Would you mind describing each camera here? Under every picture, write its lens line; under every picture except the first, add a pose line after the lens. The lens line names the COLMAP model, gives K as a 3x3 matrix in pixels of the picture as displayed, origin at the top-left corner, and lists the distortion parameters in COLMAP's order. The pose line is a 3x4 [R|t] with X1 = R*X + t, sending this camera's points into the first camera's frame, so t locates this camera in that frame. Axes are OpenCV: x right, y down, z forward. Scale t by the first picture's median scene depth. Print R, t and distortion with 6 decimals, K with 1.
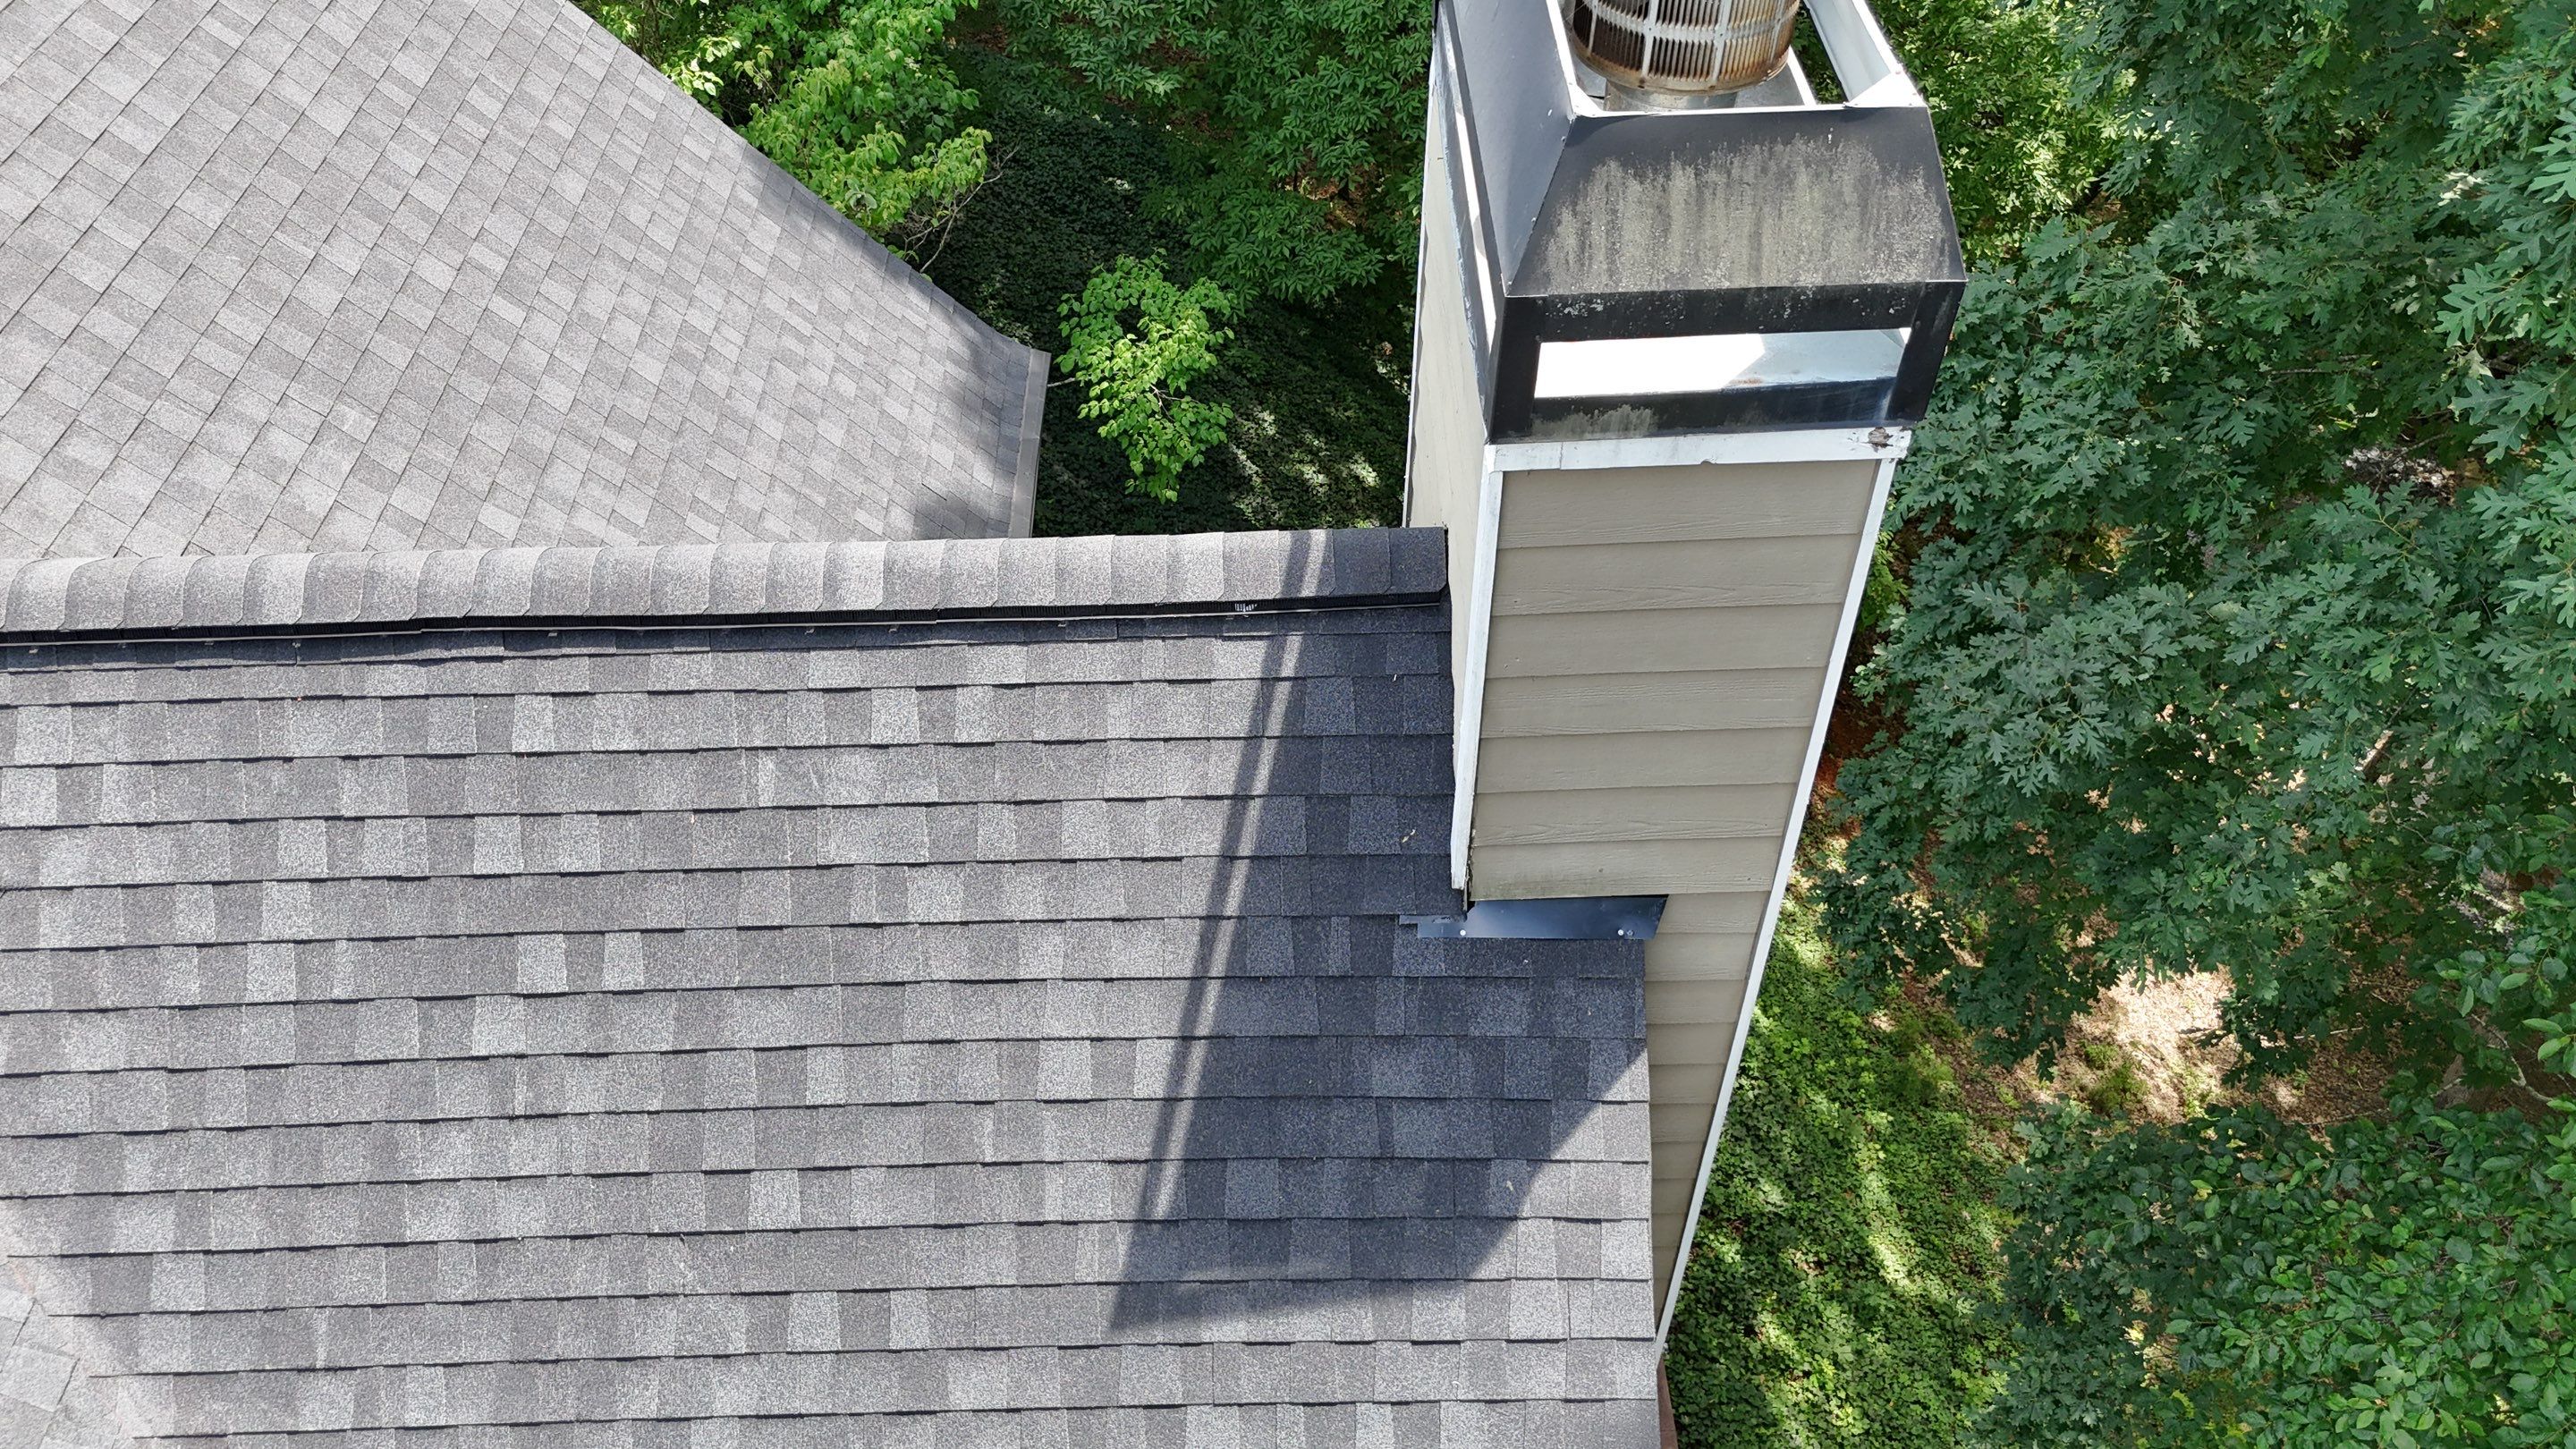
lens RADIAL K [[1954.8, 0, 1280.8], [0, 1954.8, 721.8], [0, 0, 1]] dist [0.068993, -0.062450]
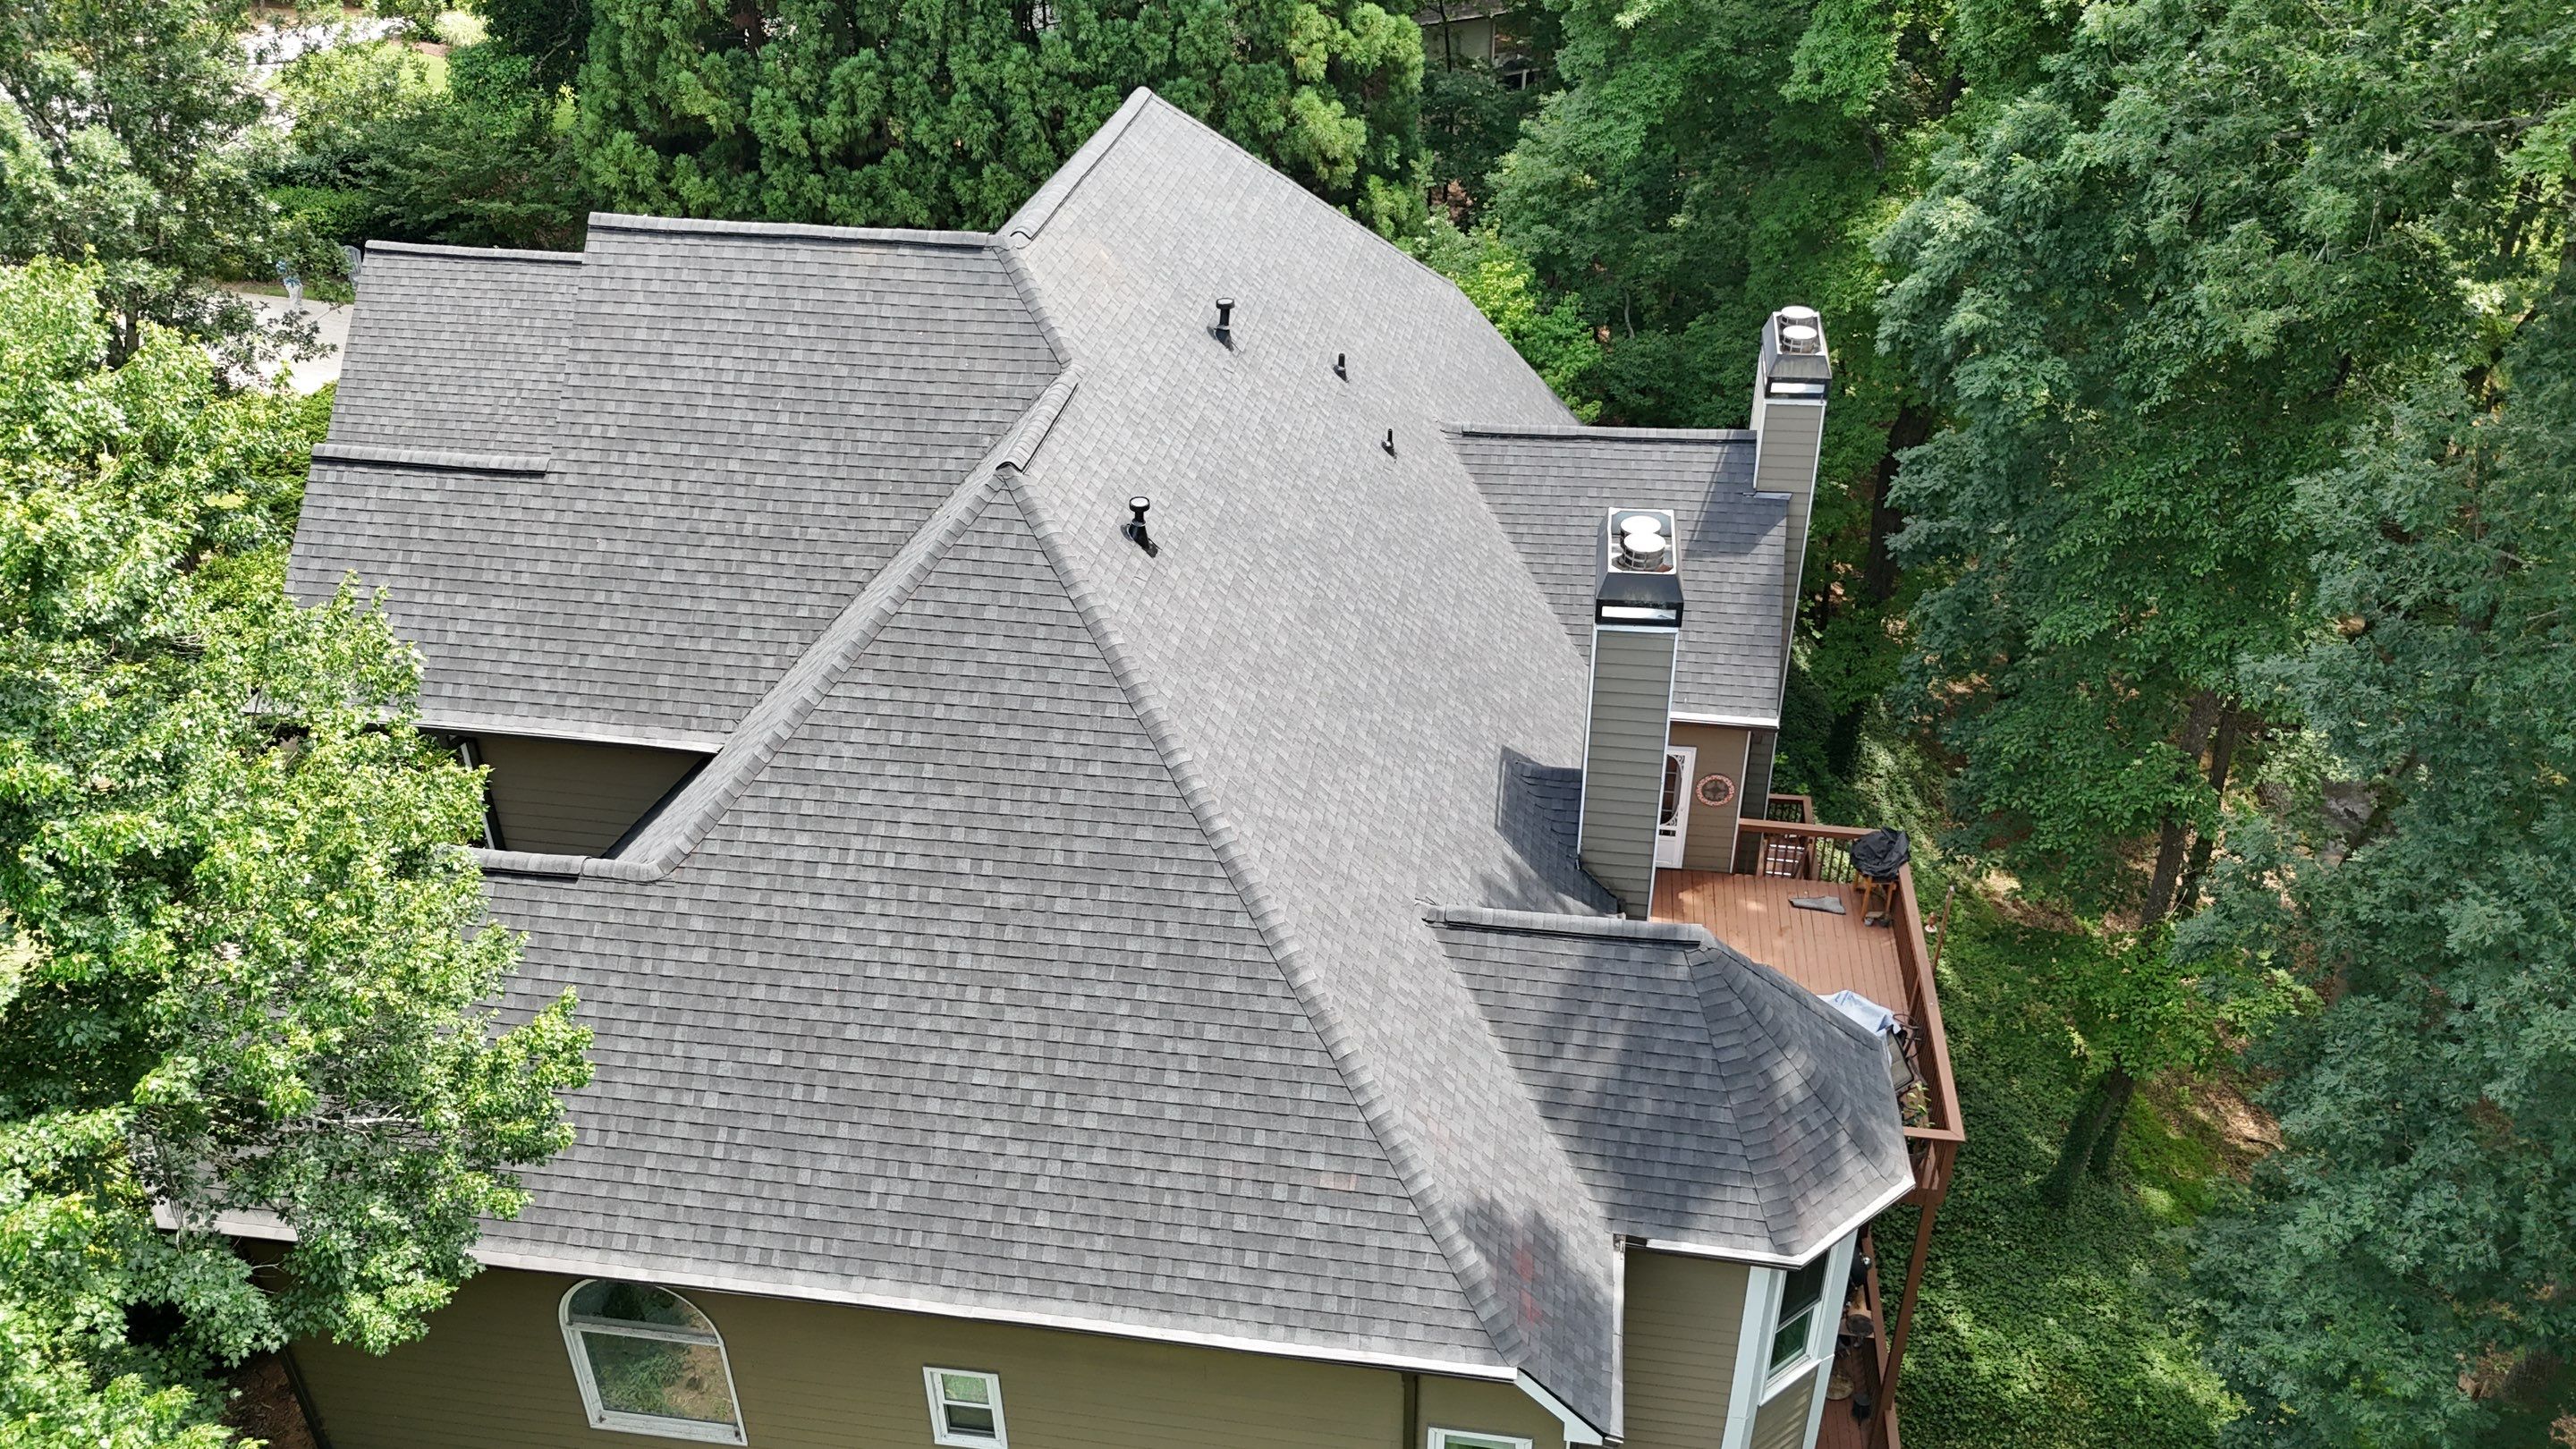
lens RADIAL K [[1954.8, 0, 1280.8], [0, 1954.8, 721.8], [0, 0, 1]] dist [0.068993, -0.062450]
pose [[0.986794, 0.081585, -0.139933, -0.419119], [-0.109531, 0.972531, -0.205393, 2.095873], [0.119333, 0.218008, 0.968624, -4.628673]]
